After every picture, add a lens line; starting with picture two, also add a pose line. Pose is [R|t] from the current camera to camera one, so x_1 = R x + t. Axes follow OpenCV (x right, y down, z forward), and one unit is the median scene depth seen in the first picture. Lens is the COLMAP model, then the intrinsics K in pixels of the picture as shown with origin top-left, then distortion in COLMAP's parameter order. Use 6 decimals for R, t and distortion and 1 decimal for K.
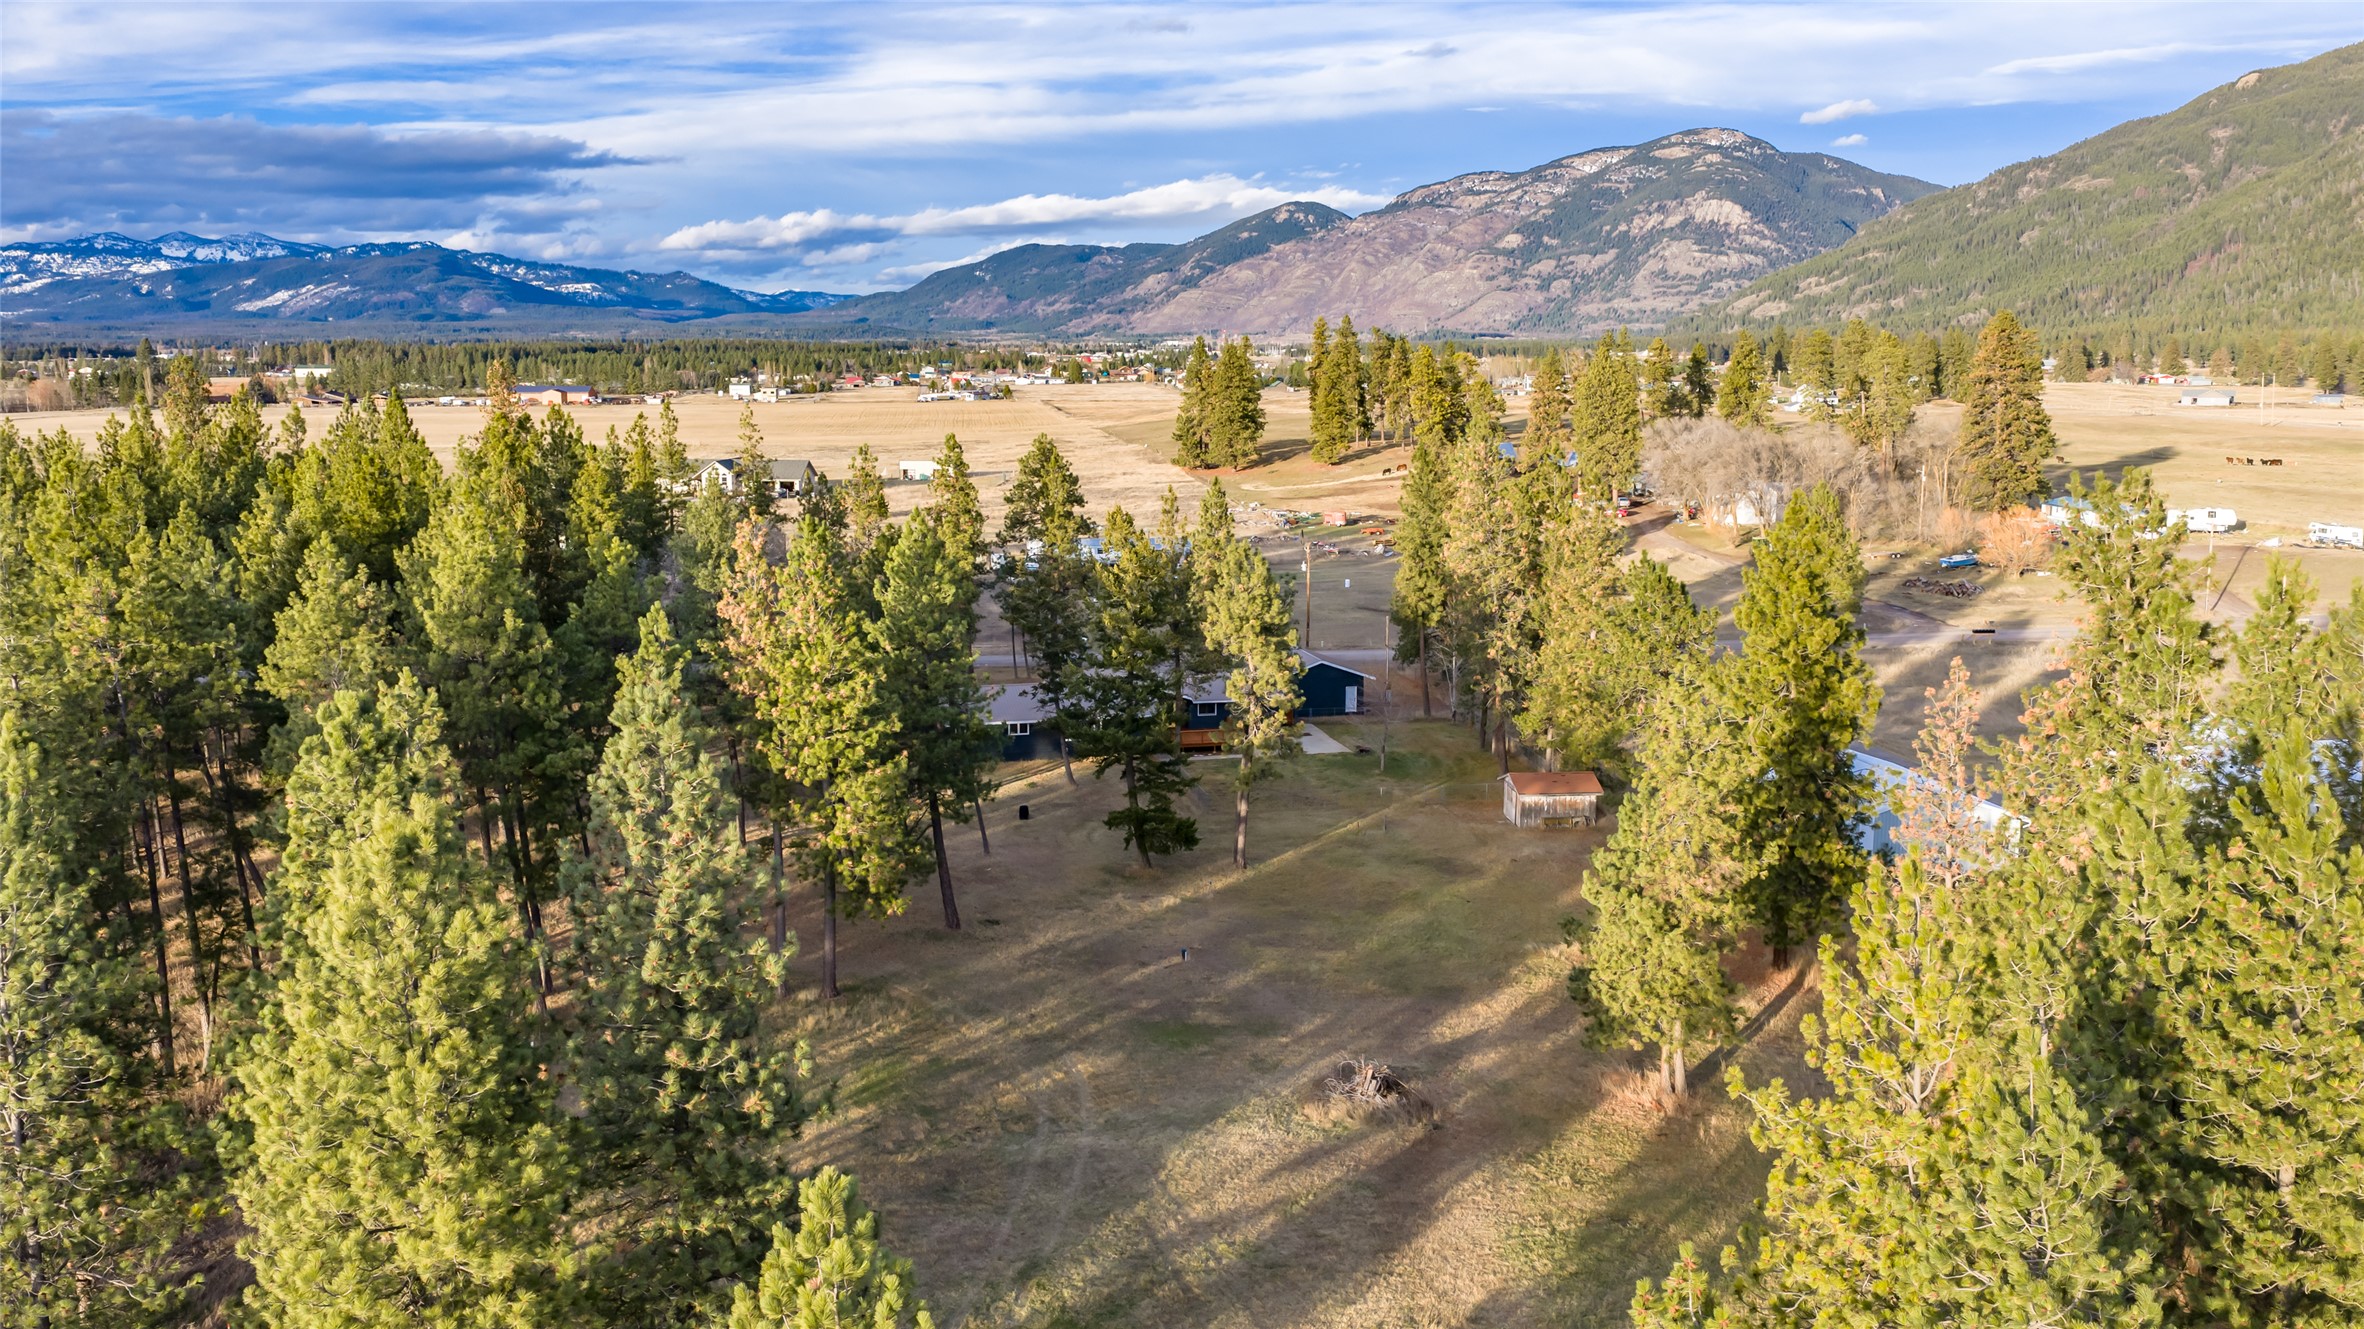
lens RADIAL K [[2058.1, 0, 1118.8], [0, 2058.1, 662.9], [0, 0, 1]] dist [0.052516, -0.093216]
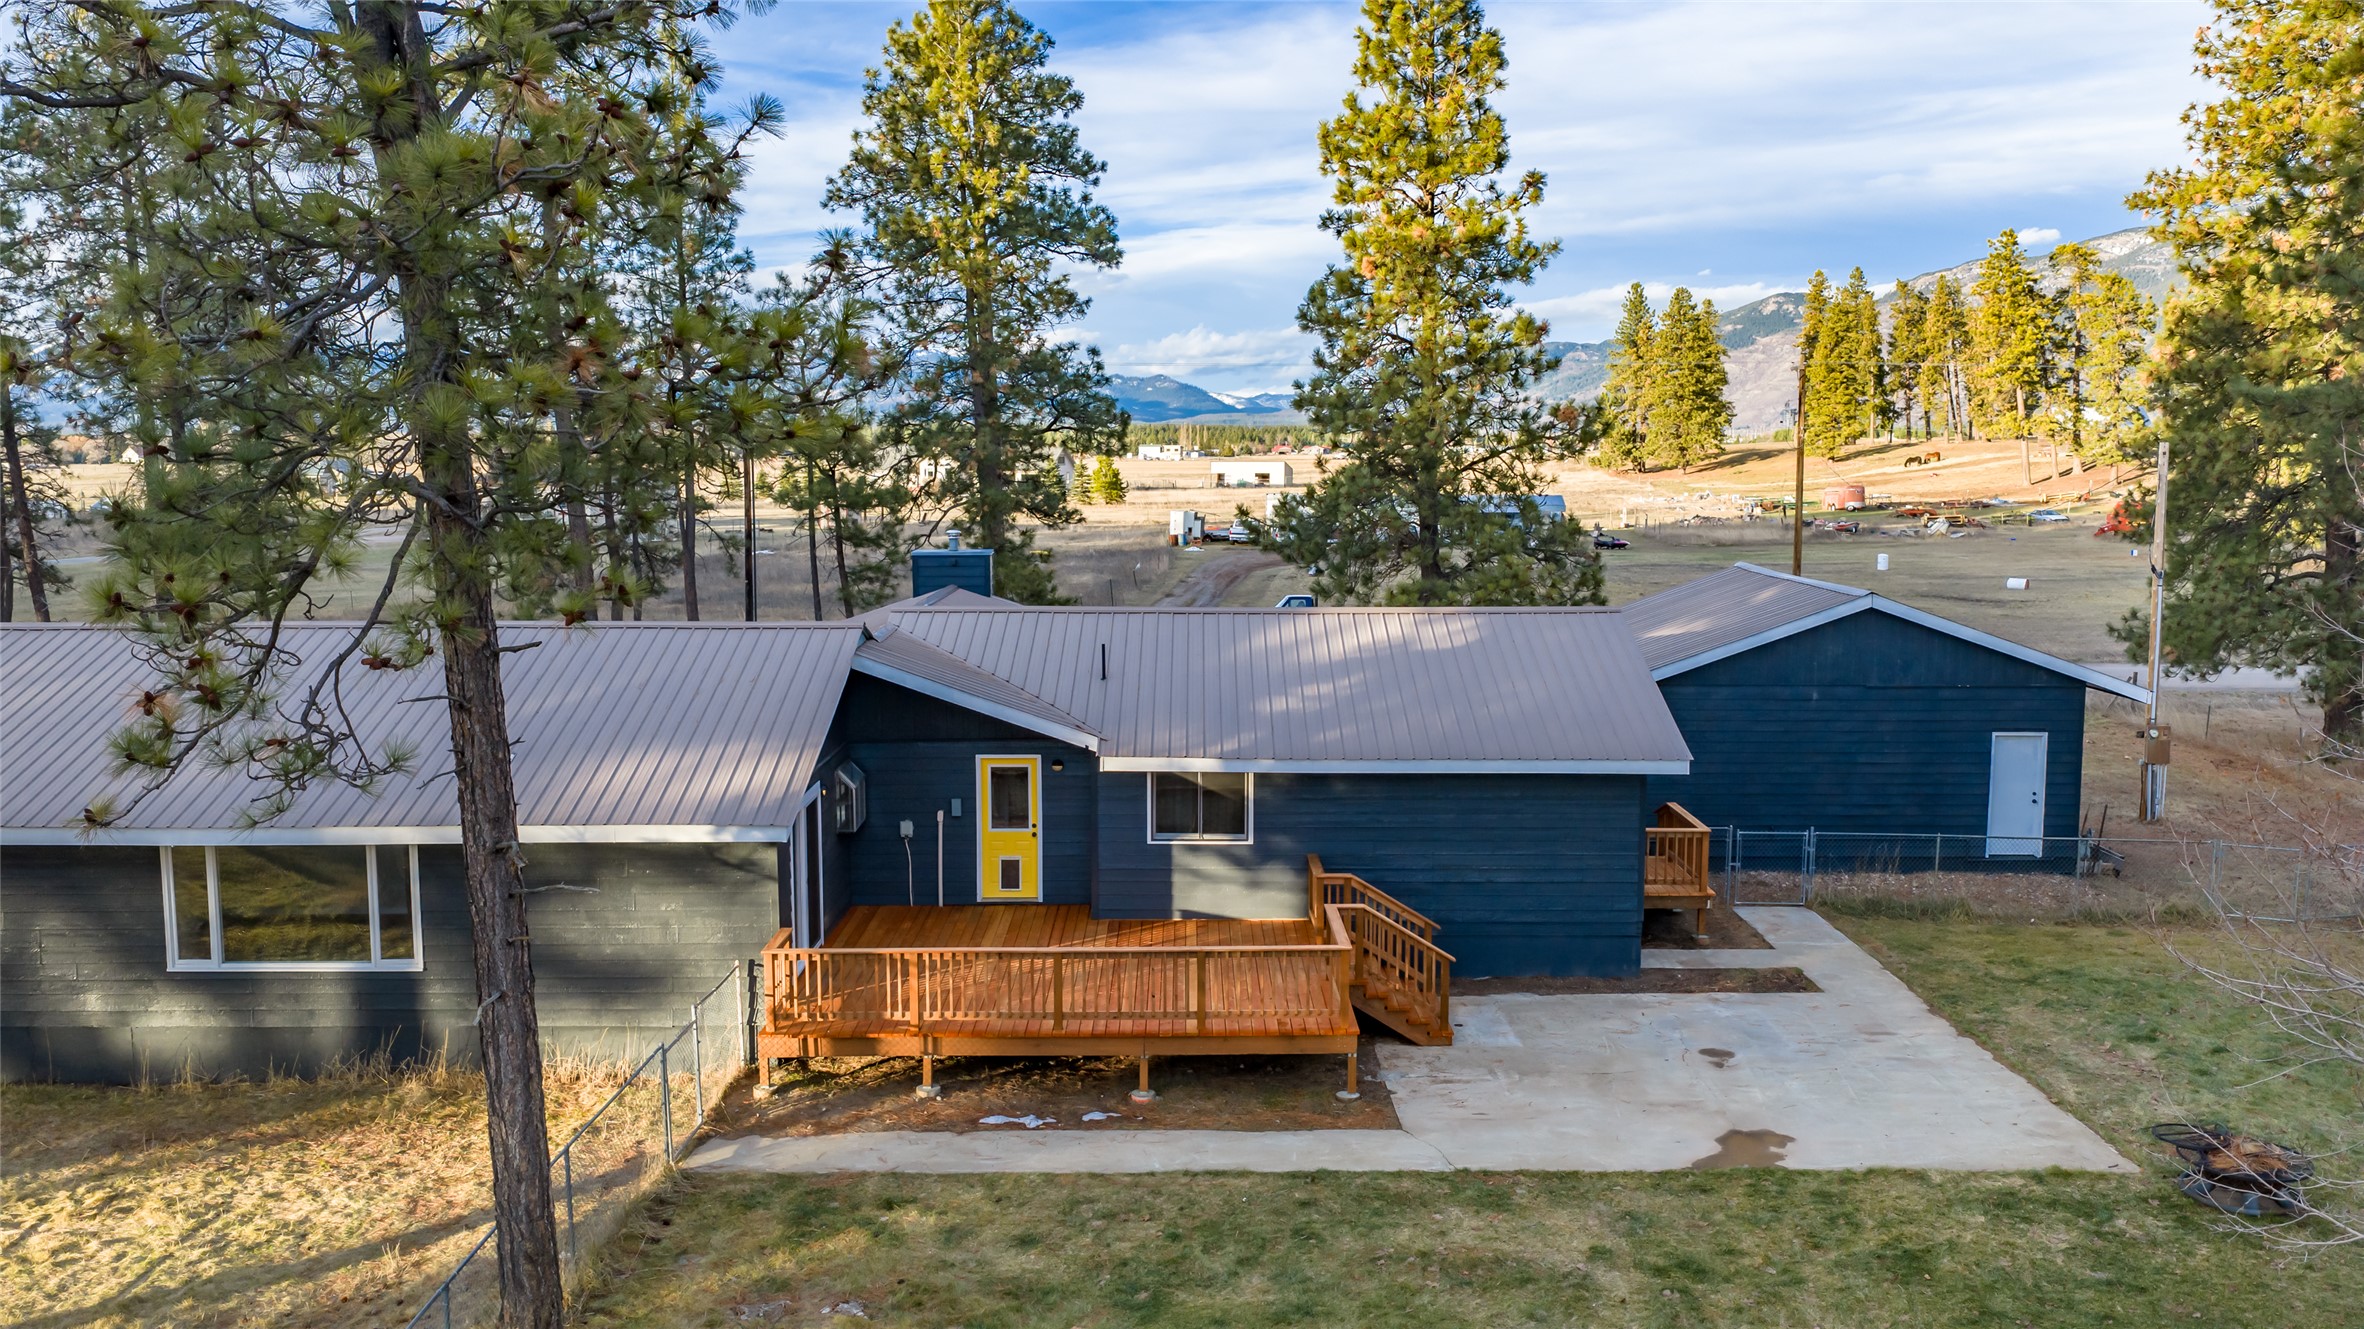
lens RADIAL K [[2058.1, 0, 1118.8], [0, 2058.1, 662.9], [0, 0, 1]] dist [0.052516, -0.093216]
pose [[0.975057, 0.025670, -0.220464, 0.025505], [-0.035864, 0.998459, -0.042359, 0.006003], [0.219036, 0.049209, 0.974475, 0.280811]]
